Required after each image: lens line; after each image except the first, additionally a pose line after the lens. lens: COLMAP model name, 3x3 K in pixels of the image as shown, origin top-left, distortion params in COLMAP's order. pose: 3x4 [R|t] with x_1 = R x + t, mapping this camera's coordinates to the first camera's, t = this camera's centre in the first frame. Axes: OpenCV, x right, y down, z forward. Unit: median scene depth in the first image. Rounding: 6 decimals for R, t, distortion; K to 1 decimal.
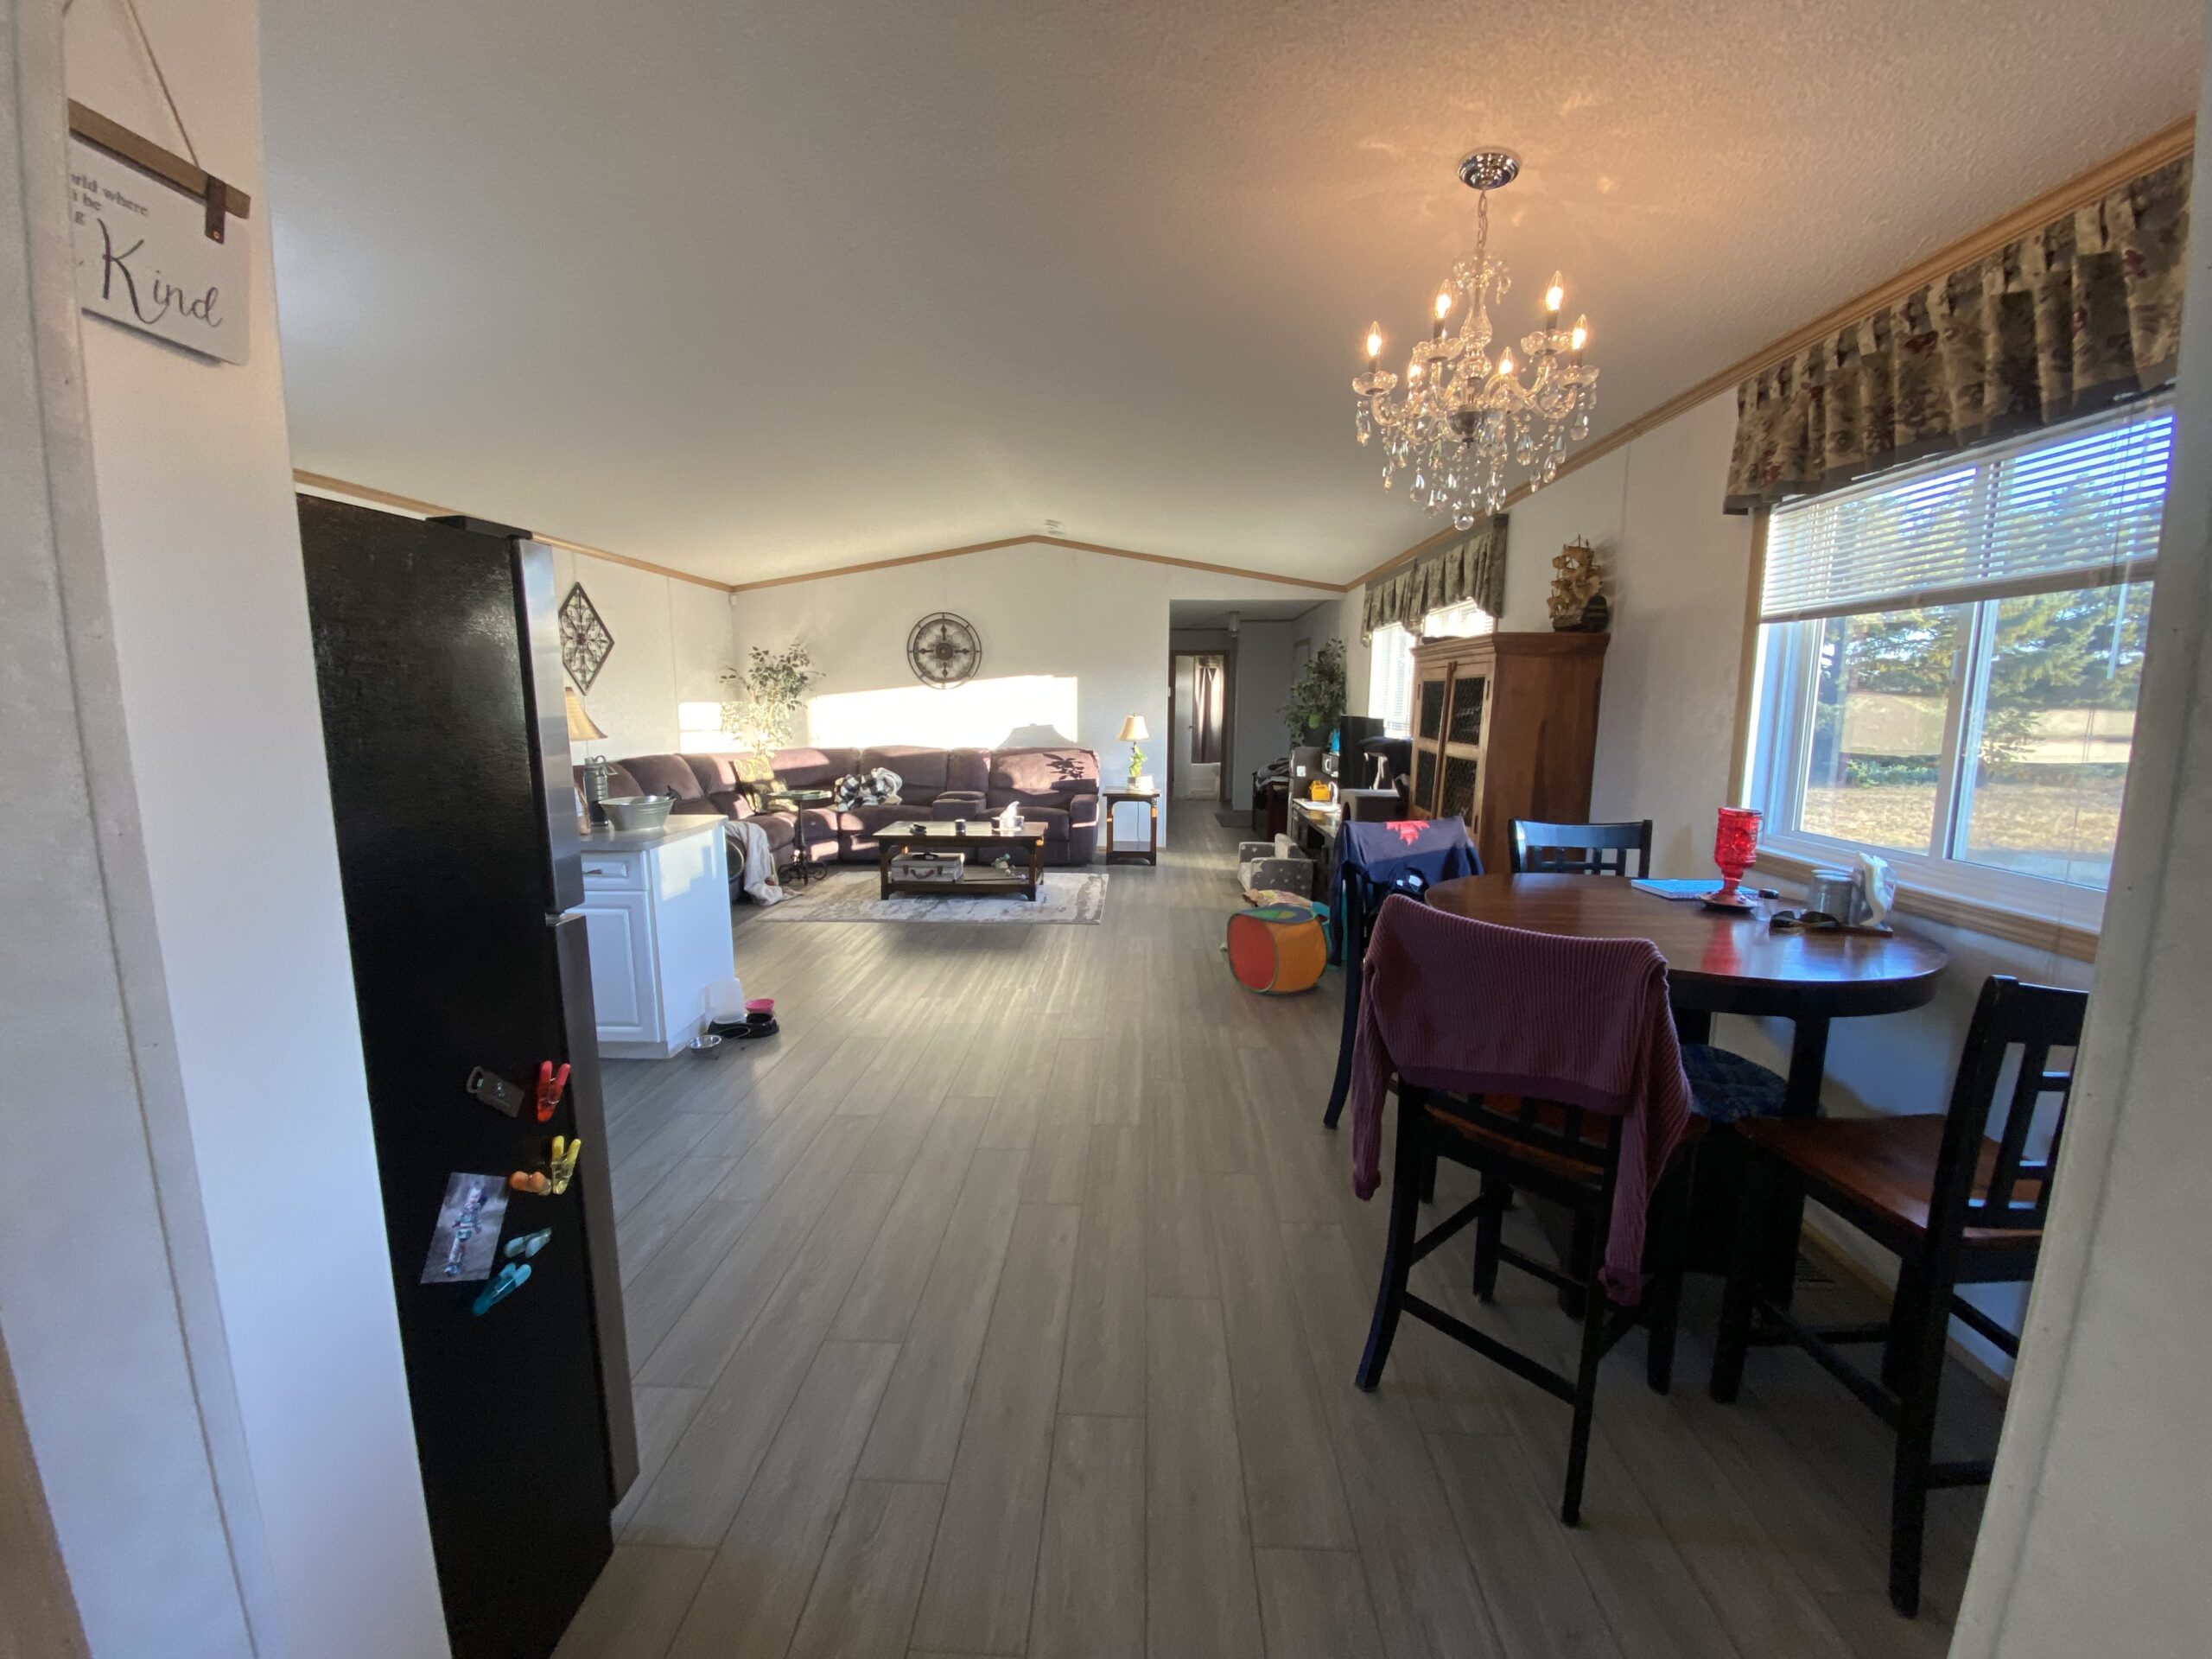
lens RADIAL K [[898.3, 0, 1107.4], [0, 898.3, 834.7], [0, 0, 1]] dist [0.009407, -0.000617]
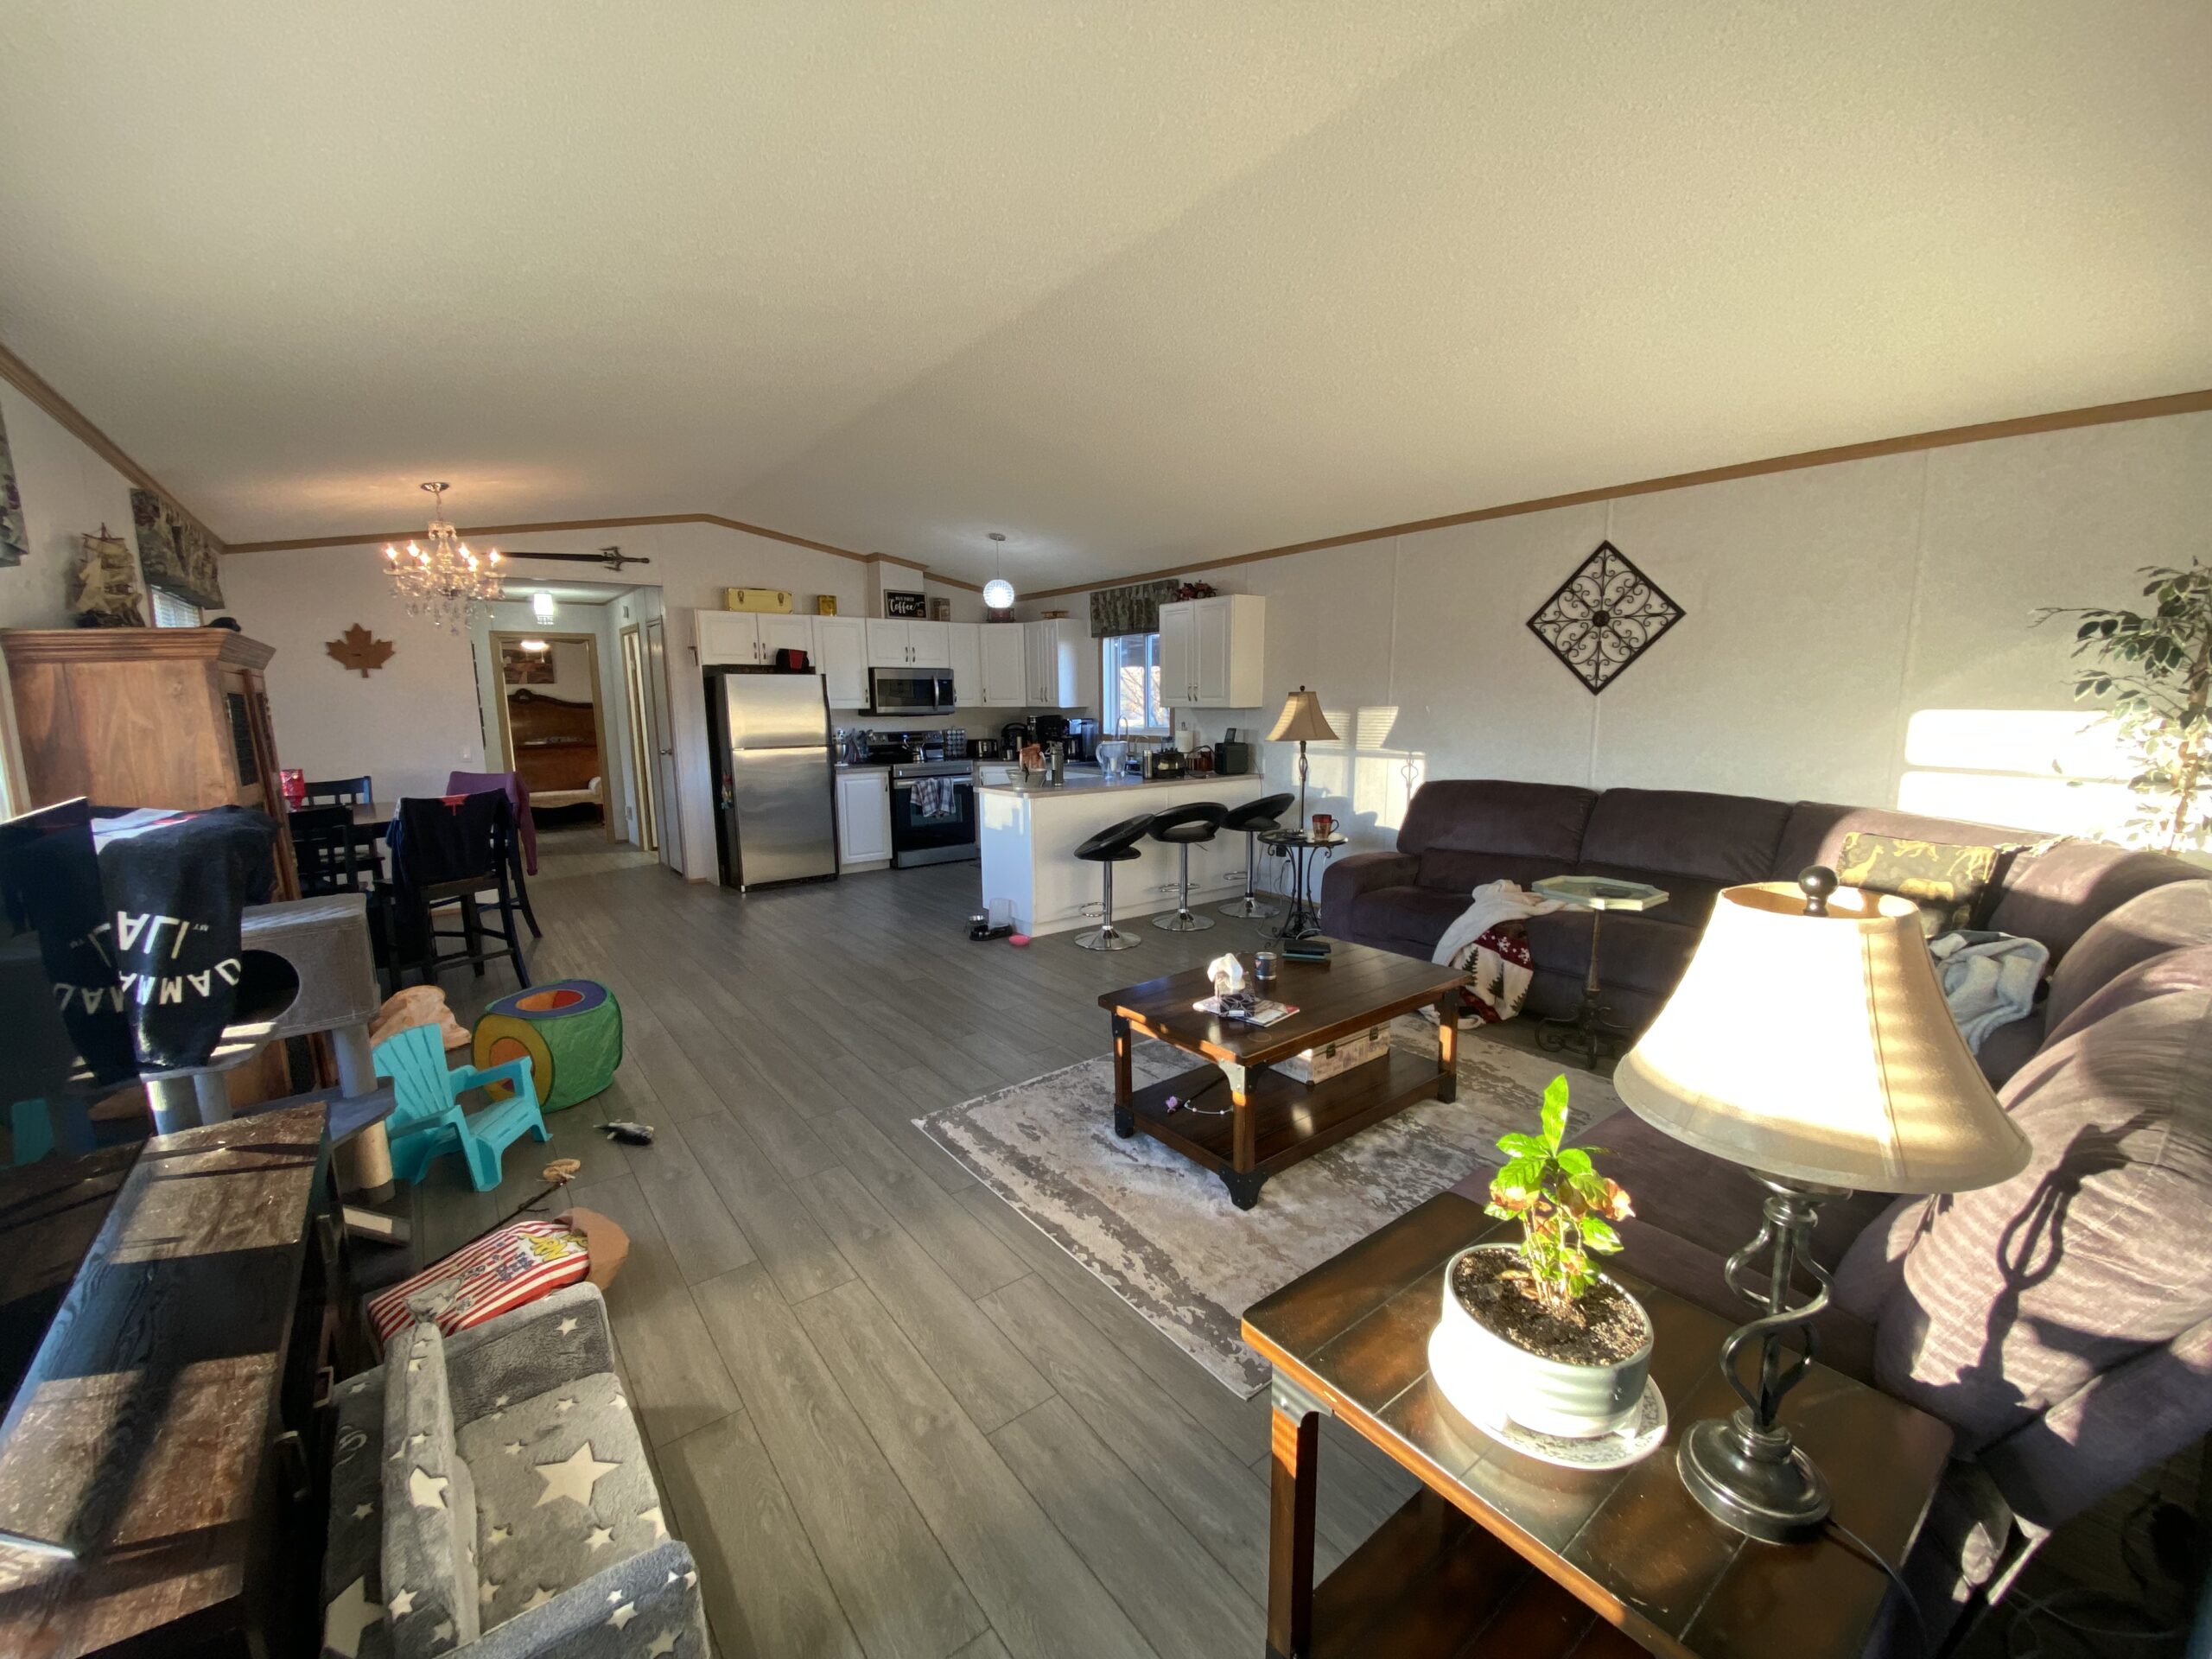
lens RADIAL K [[898.3, 0, 1107.8], [0, 898.3, 837.6], [0, 0, 1]] dist [0.009407, -0.000617]
pose [[-0.770151, 0.107108, -0.628805, 0.202238], [-0.085087, 0.959741, 0.267691, -0.207597], [0.632162, 0.259665, -0.730031, 1.323142]]
